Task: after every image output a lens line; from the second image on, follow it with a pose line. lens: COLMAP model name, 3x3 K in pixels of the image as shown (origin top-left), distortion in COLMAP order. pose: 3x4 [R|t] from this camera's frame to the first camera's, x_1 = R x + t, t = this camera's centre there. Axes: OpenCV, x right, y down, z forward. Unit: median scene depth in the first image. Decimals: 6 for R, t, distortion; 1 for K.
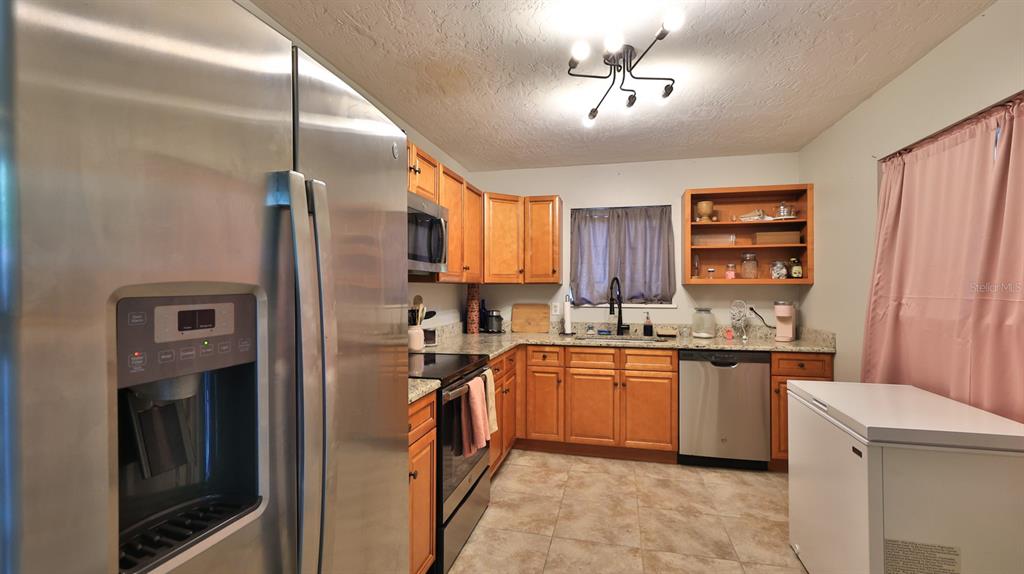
lens RADIAL K [[454.6, 0, 513.2], [0, 454.6, 288.8], [0, 0, 1]] dist [0.000405, -0.000533]
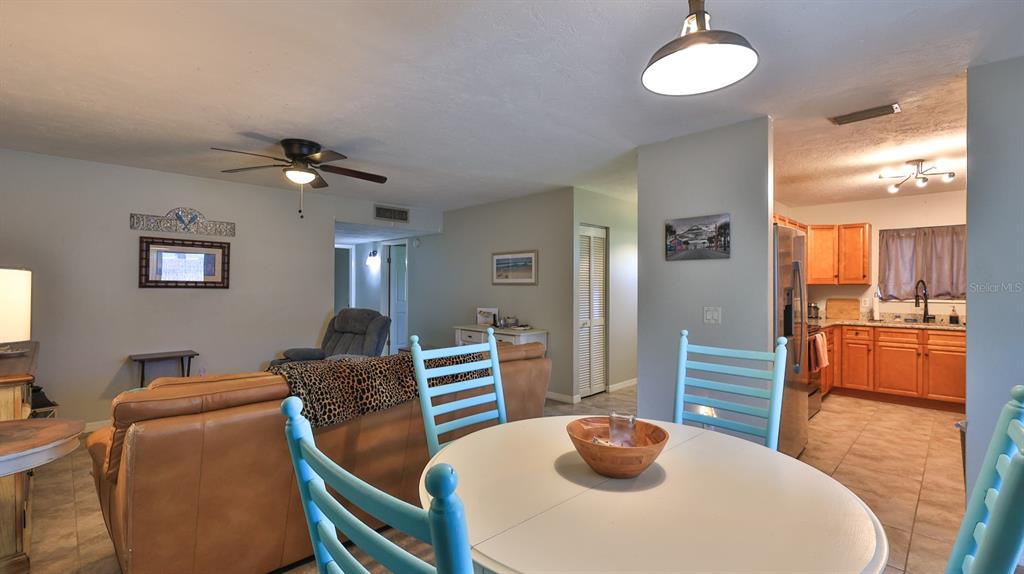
lens RADIAL K [[454.6, 0, 508.9], [0, 454.6, 286.2], [0, 0, 1]] dist [0.000405, -0.000533]
pose [[0.850247, 0.001444, -0.526382, -0.109091], [-0.002650, 0.999995, -0.001538, -0.001089], [0.526377, 0.002703, 0.850247, -0.814242]]
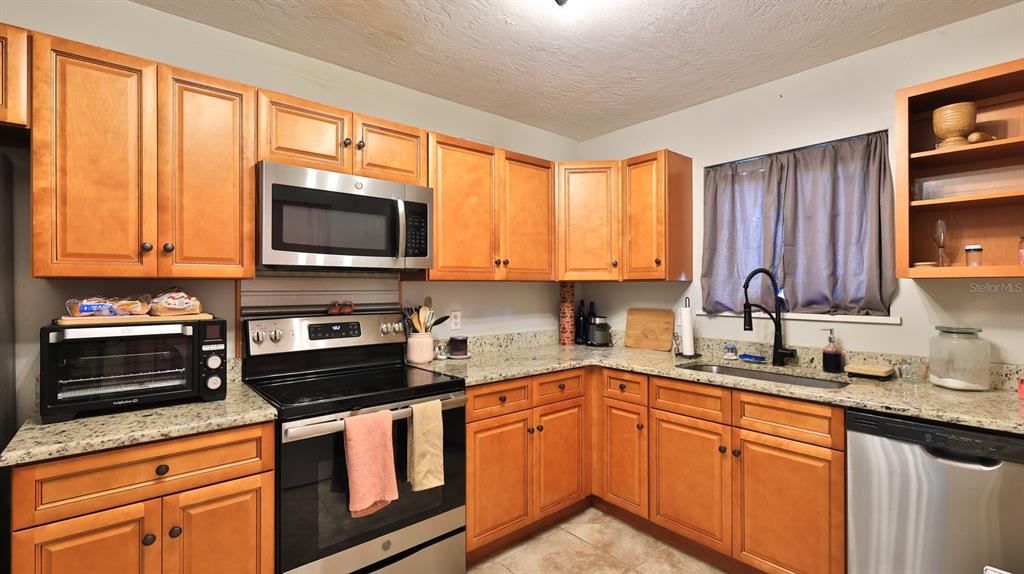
lens RADIAL K [[454.6, 0, 511.9], [0, 454.6, 287.0], [0, 0, 1]] dist [0.000405, -0.000533]
pose [[0.806635, -0.002723, -0.591044, 0.313301], [0.002721, 0.999996, -0.000893, -0.001365], [0.591044, -0.000888, 0.806639, 0.320333]]
